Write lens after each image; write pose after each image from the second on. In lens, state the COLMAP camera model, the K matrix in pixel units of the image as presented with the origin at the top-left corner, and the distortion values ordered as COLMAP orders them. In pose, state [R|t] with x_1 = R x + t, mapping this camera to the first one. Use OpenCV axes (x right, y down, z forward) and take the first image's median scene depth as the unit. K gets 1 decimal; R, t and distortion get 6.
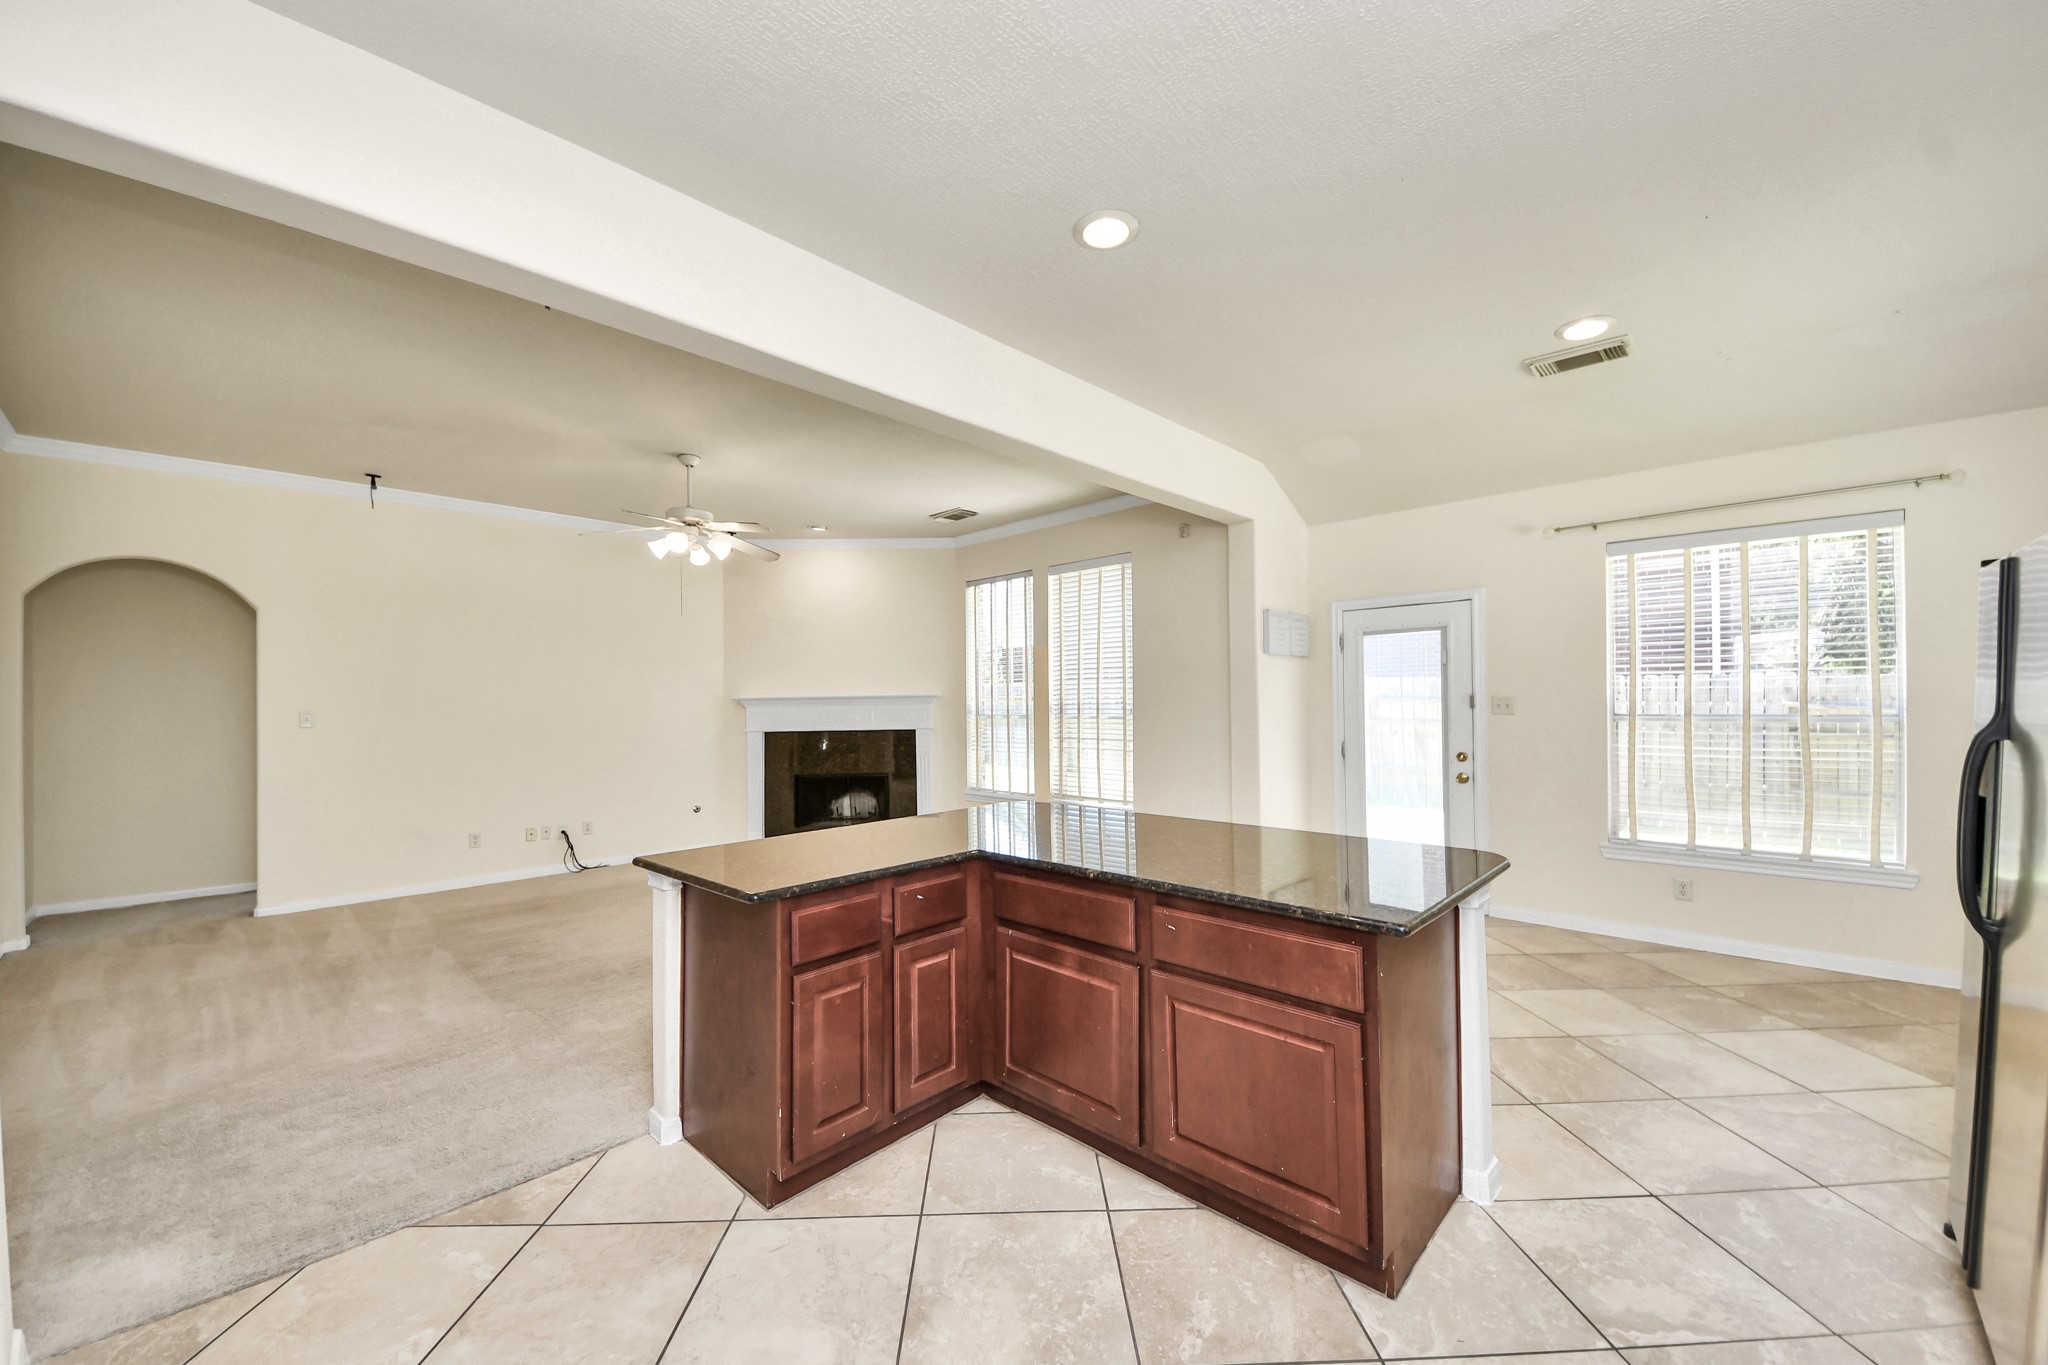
lens RADIAL K [[765.5, 0, 1003.9], [0, 765.5, 692.9], [0, 0, 1]] dist [0.025578, -0.016694]
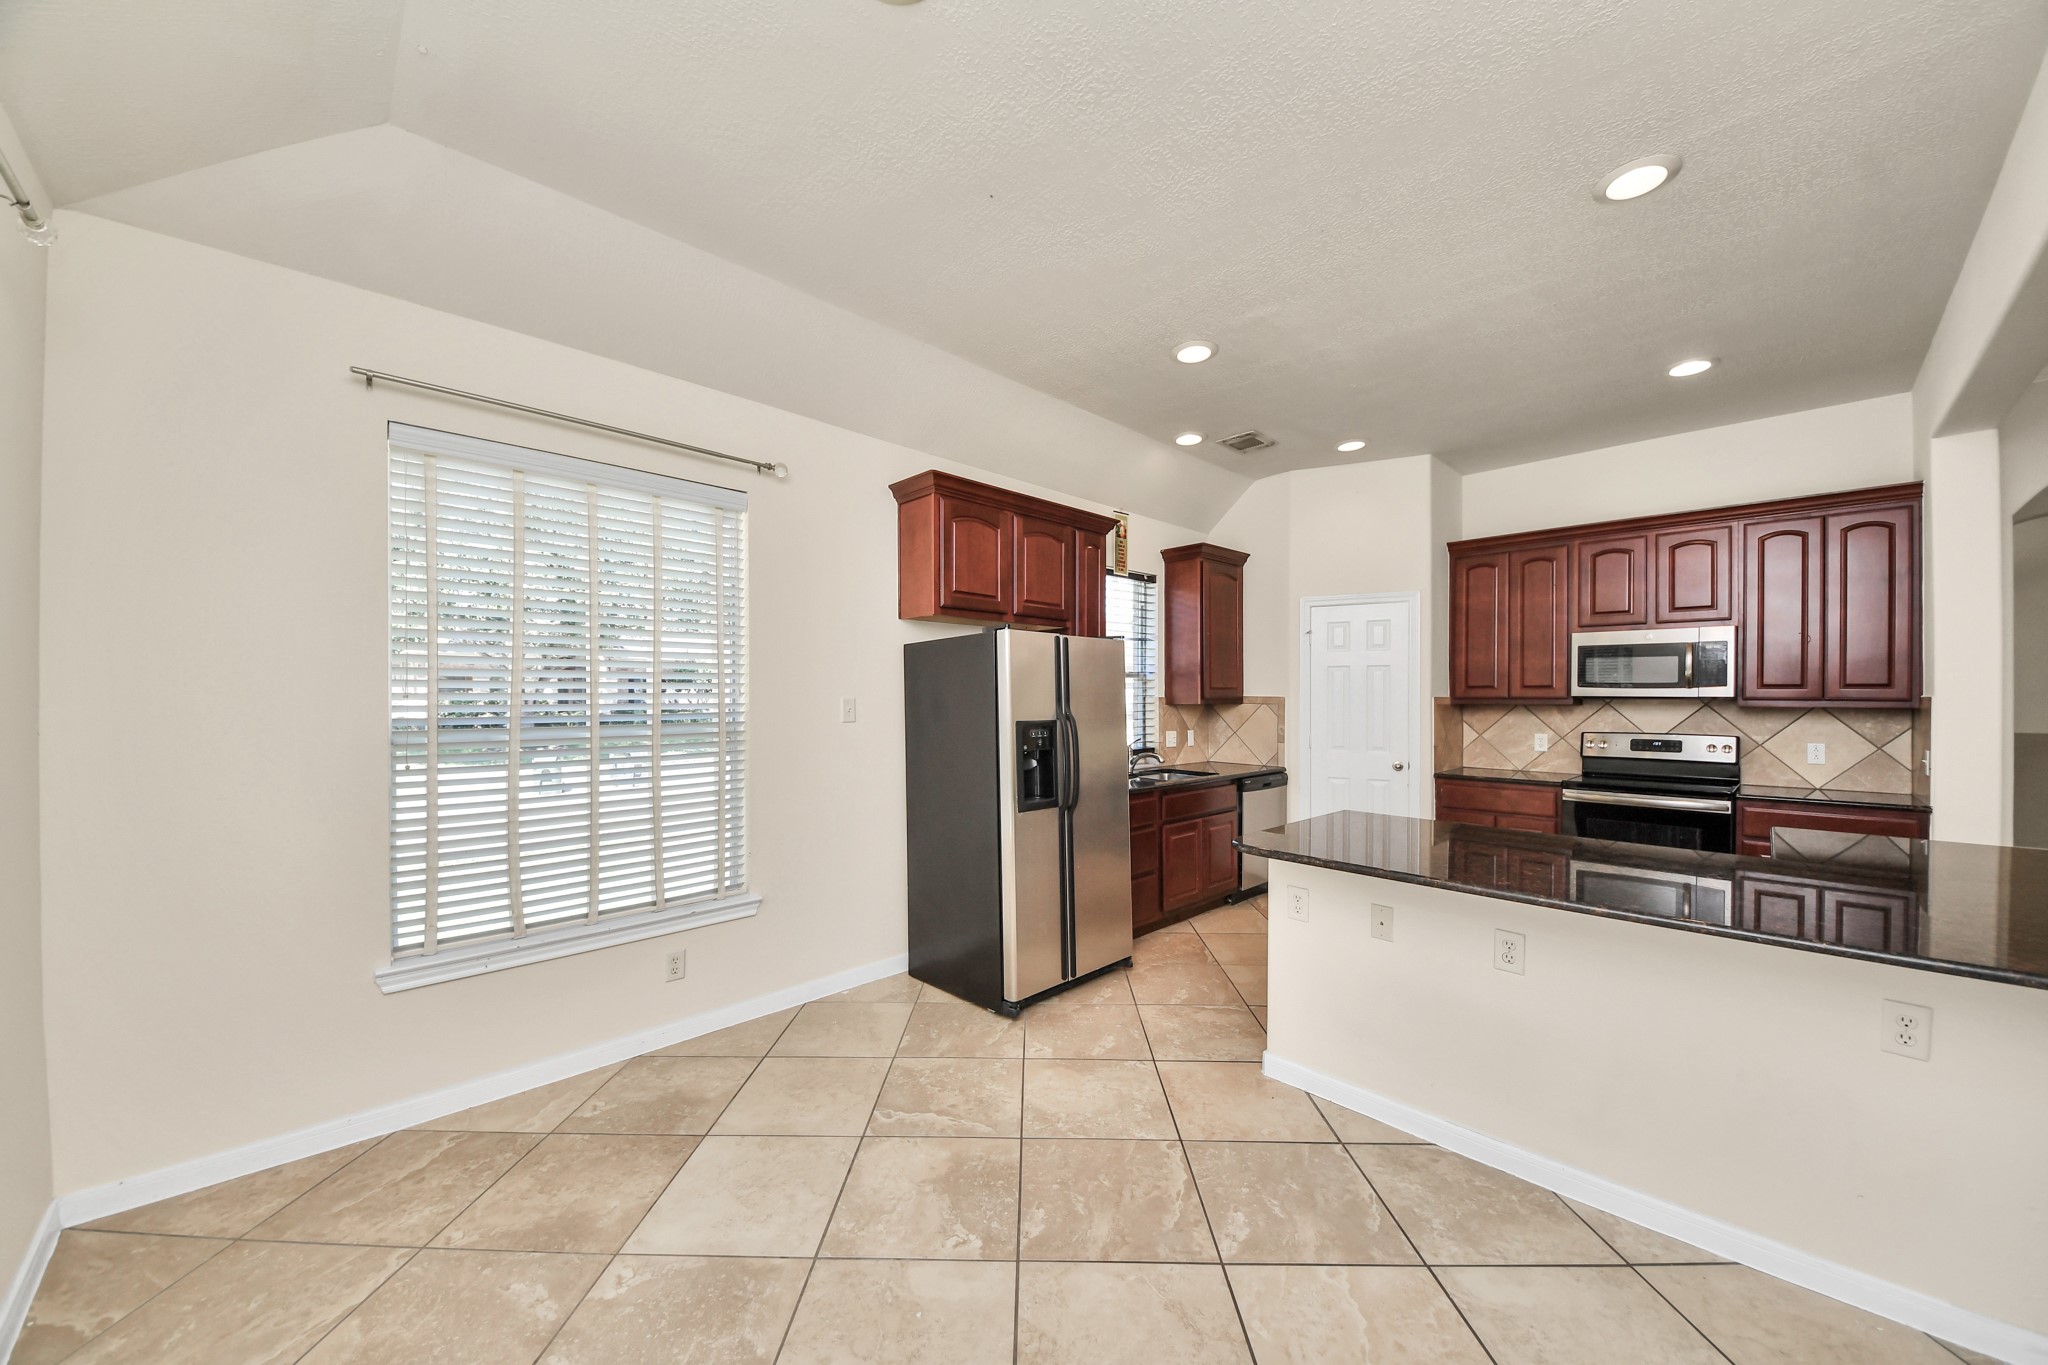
lens RADIAL K [[723.5, 0, 1014.7], [0, 723.5, 695.9], [0, 0, 1]] dist [0.024042, -0.018517]
pose [[-0.999689, 0.009192, 0.023184, 0.470312], [0.008812, 0.999826, -0.016456, 0.007775], [-0.023331, -0.016247, -0.999596, 1.033881]]
